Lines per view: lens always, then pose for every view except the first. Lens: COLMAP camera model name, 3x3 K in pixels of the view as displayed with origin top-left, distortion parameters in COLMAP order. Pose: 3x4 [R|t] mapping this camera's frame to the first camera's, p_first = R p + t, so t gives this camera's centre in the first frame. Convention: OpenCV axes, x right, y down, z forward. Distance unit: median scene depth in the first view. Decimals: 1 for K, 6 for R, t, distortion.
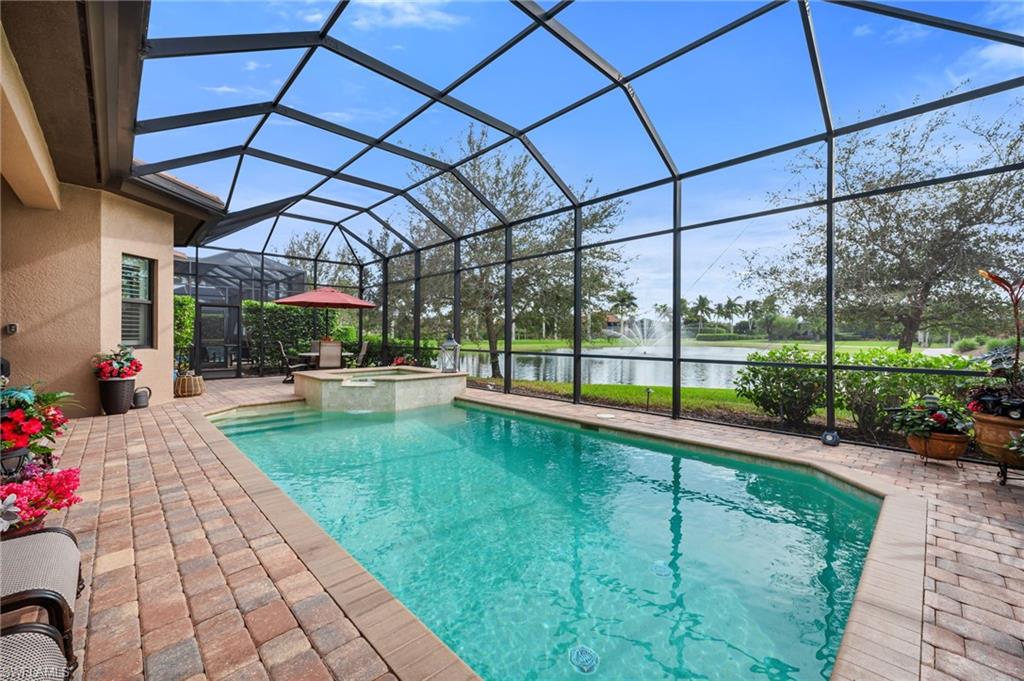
lens RADIAL K [[413.0, 0, 512.3], [0, 413.0, 341.8], [0, 0, 1]] dist [-0.000883, 0.000118]
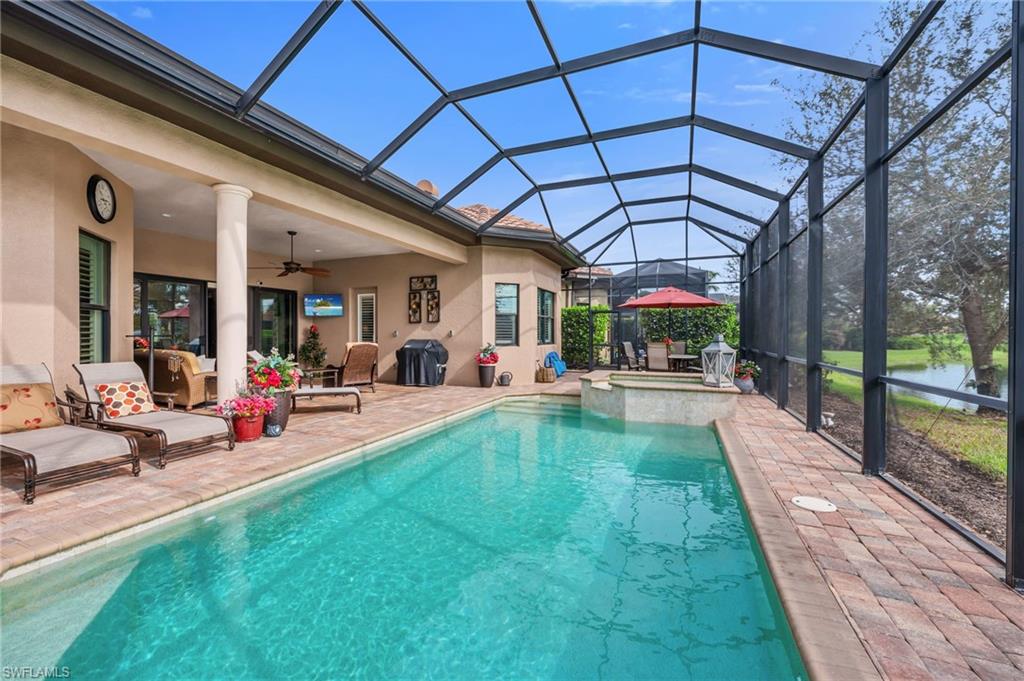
lens RADIAL K [[413.0, 0, 515.4], [0, 413.0, 334.9], [0, 0, 1]] dist [-0.000883, 0.000118]
pose [[0.417607, -0.004608, -0.908616, 0.437534], [-0.012933, 0.999856, -0.011015, -0.007468], [0.908536, 0.016351, 0.417487, 0.400716]]
